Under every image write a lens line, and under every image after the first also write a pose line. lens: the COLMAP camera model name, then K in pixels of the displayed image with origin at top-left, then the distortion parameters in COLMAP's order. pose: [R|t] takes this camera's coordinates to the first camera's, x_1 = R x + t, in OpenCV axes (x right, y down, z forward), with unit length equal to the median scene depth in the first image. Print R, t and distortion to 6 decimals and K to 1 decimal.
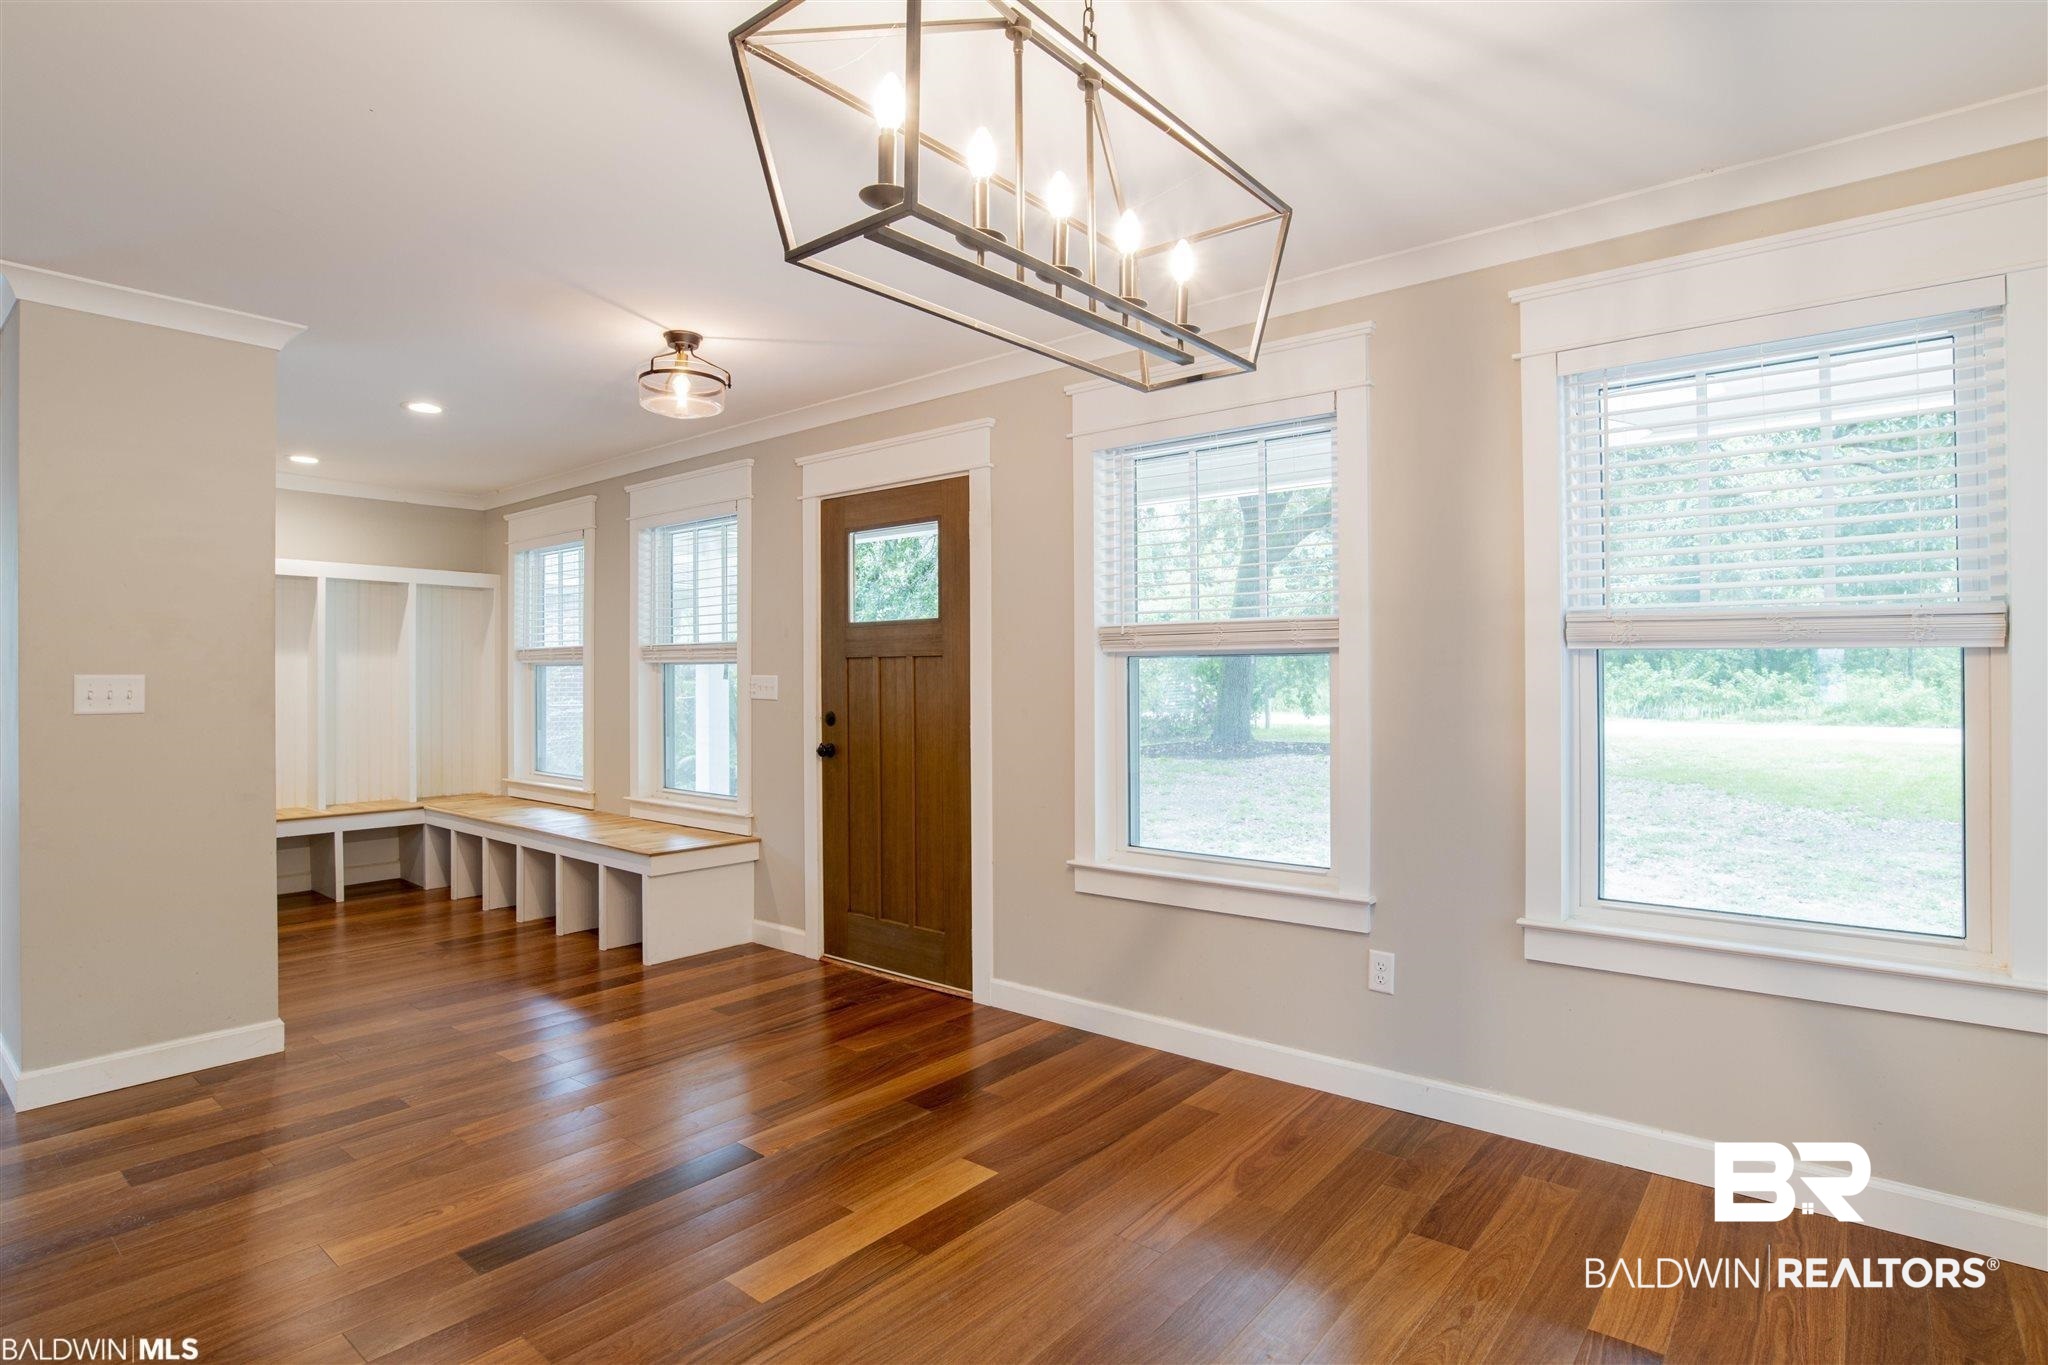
lens RADIAL K [[1041.2, 0, 1029.5], [0, 1041.2, 674.7], [0, 0, 1]] dist [-0.074911, 0.028243]
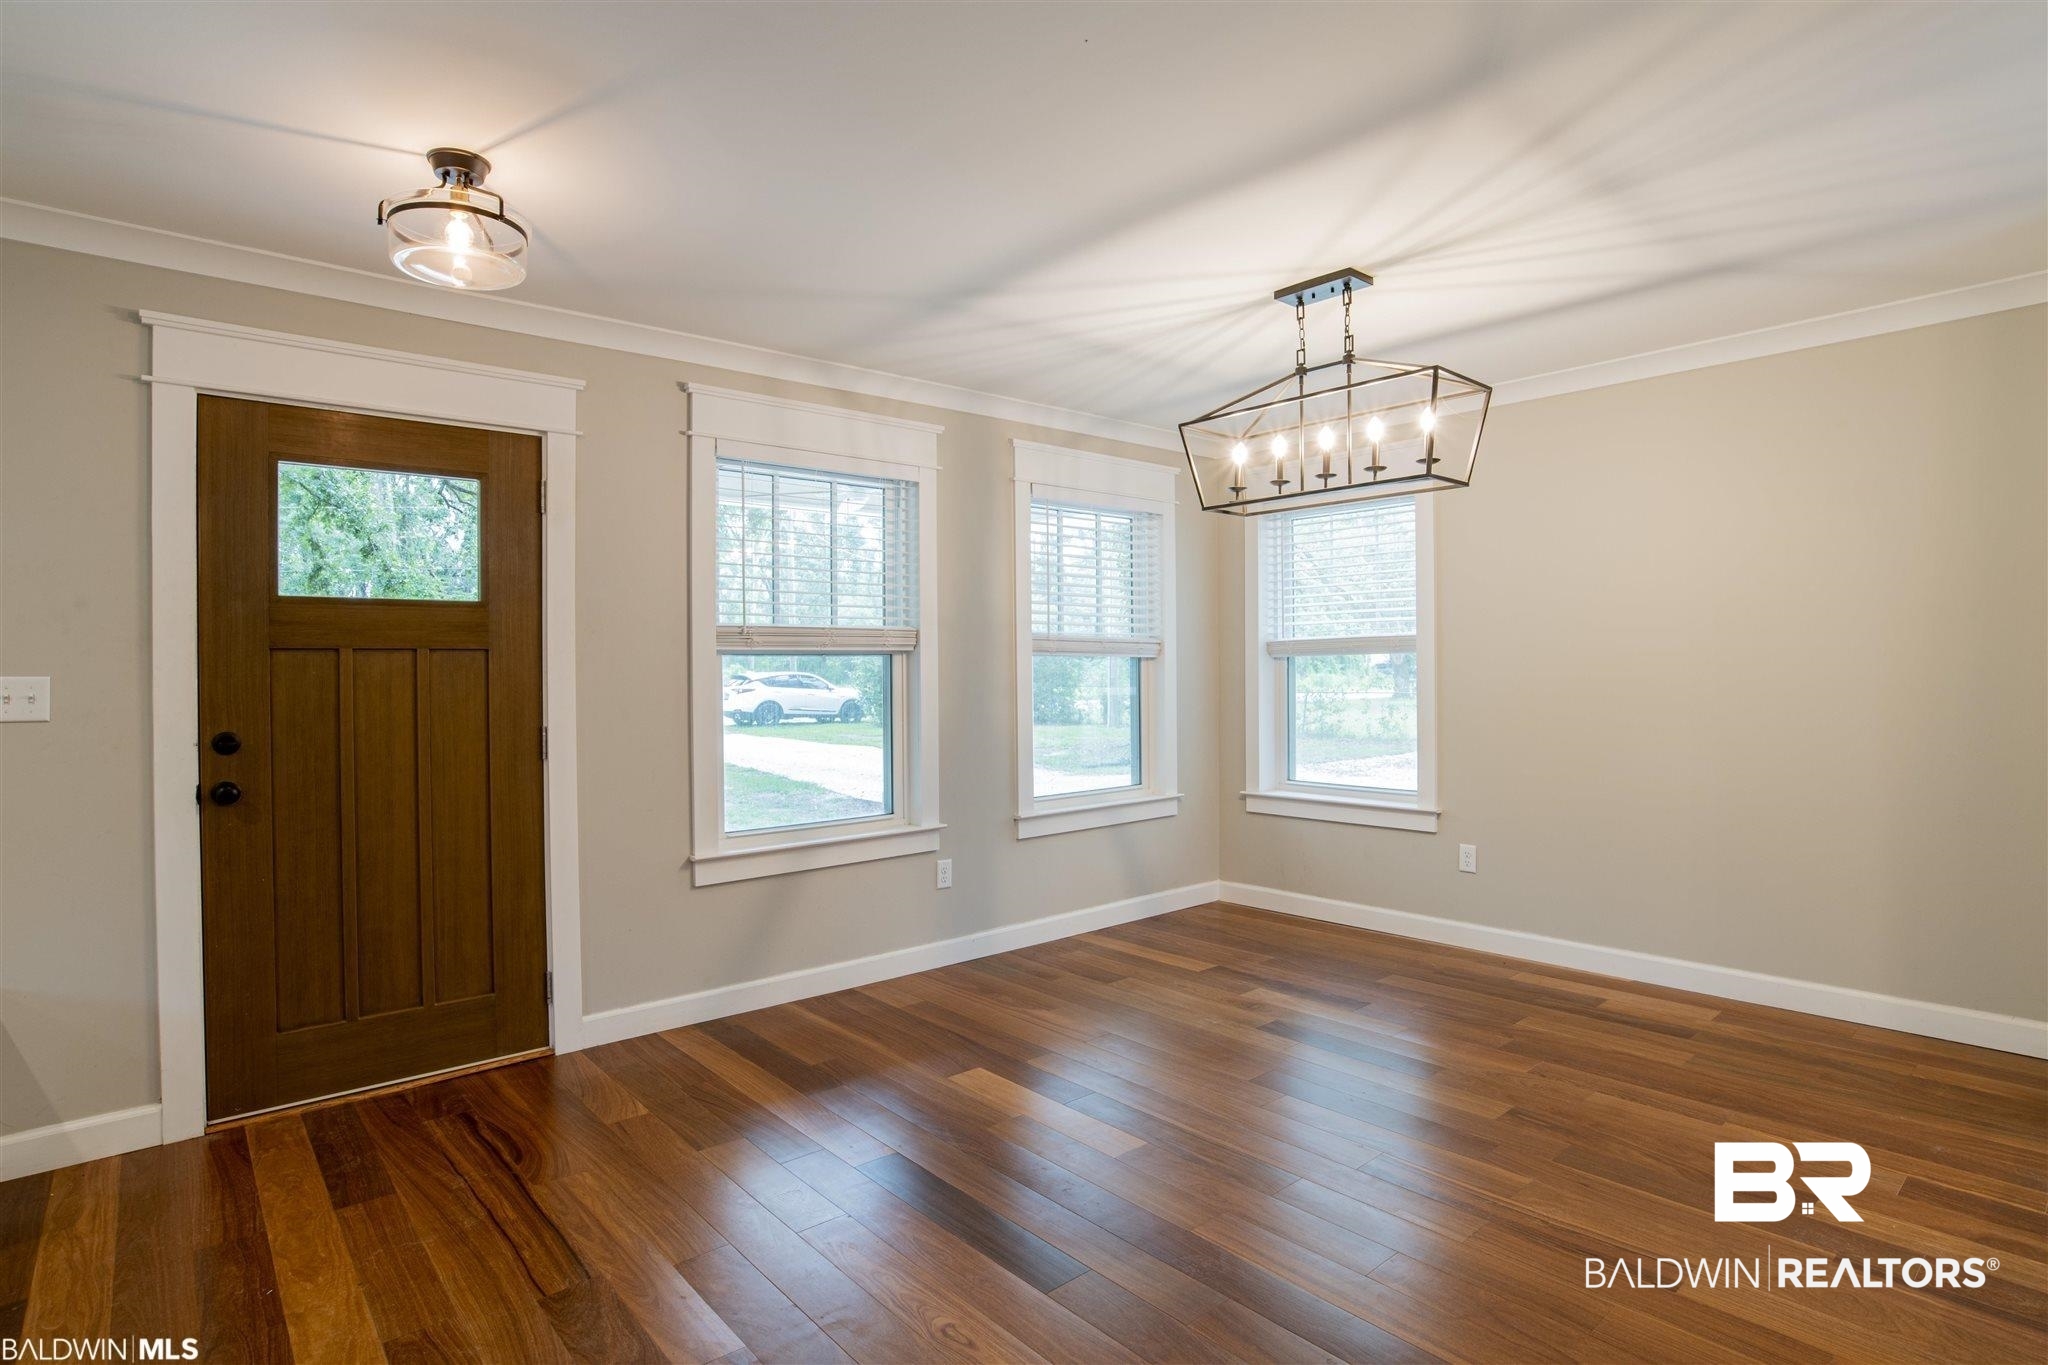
lens RADIAL K [[1041.2, 0, 1029.5], [0, 1041.2, 674.7], [0, 0, 1]] dist [-0.074911, 0.028243]
pose [[0.171561, -0.001049, 0.985173, -0.921020], [0.009793, 0.999952, -0.000641, 0.007479], [-0.985125, 0.009758, 0.171563, 0.530054]]
